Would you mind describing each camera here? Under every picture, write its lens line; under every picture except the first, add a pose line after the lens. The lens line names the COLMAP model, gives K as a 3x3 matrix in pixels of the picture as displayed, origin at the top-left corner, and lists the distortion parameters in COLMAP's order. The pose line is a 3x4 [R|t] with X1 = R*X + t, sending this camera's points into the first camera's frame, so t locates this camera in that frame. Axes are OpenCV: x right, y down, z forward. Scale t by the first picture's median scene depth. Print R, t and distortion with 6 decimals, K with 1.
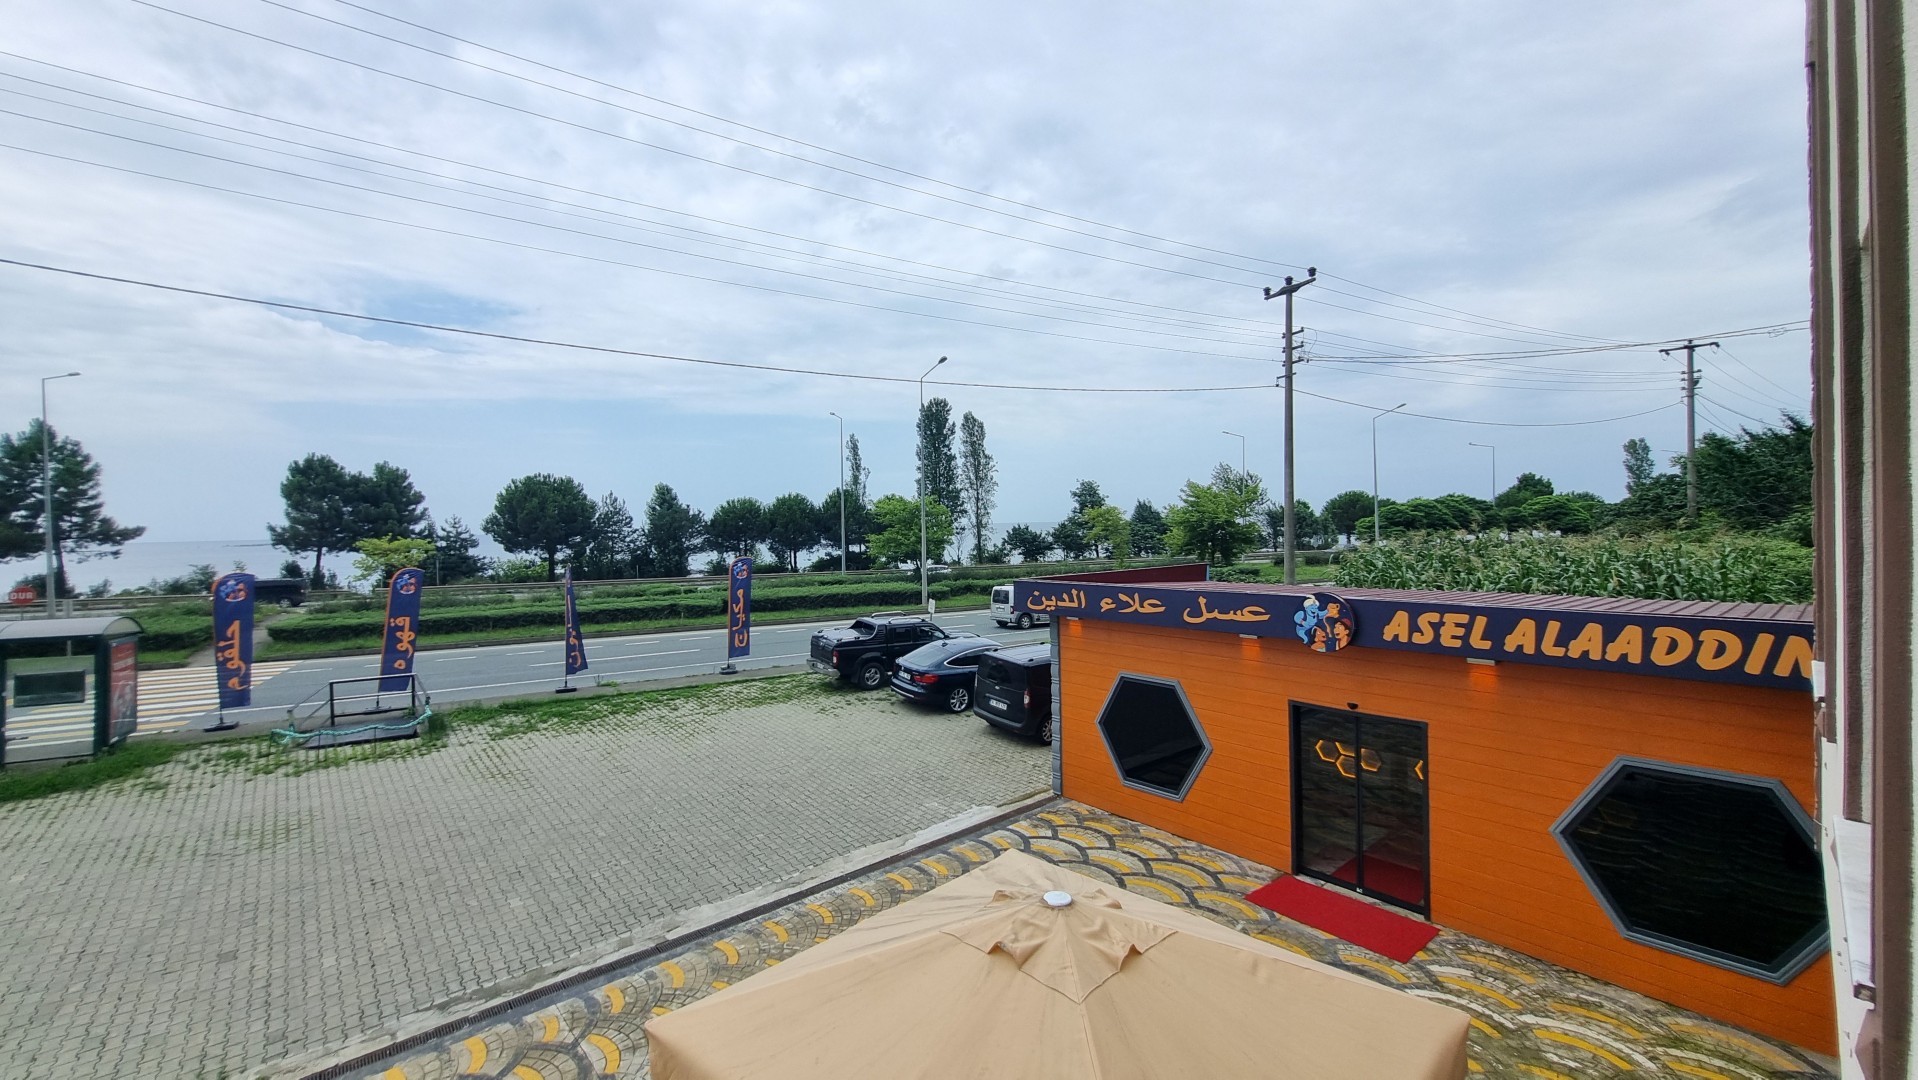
lens RADIAL K [[716.9, 0, 927.5], [0, 716.9, 539.7], [0, 0, 1]] dist [0.001479, 0.000295]
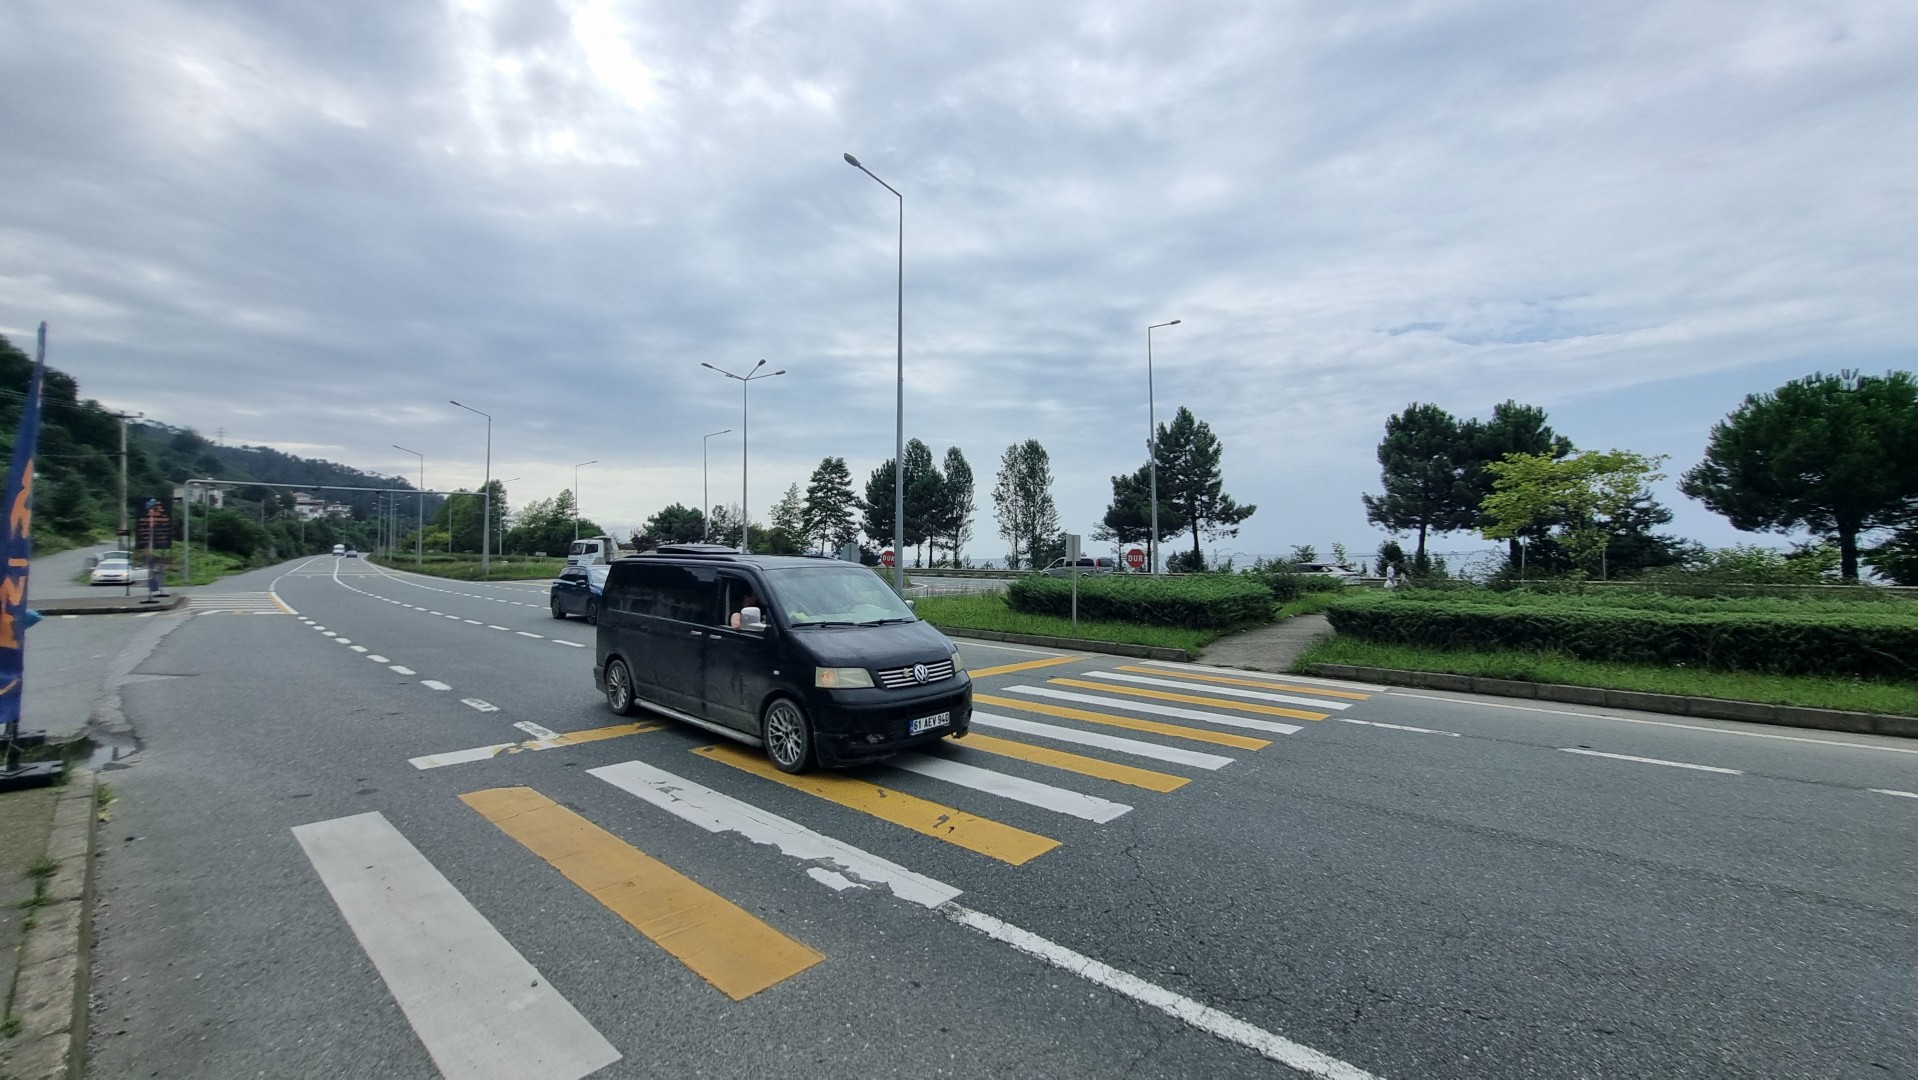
lens RADIAL K [[716.9, 0, 927.5], [0, 716.9, 539.7], [0, 0, 1]] dist [0.001479, 0.000295]
pose [[0.260541, -0.015270, -0.965342, -0.254188], [-0.002281, 0.999862, -0.016432, 0.042625], [0.965460, 0.006483, 0.260470, 0.299978]]
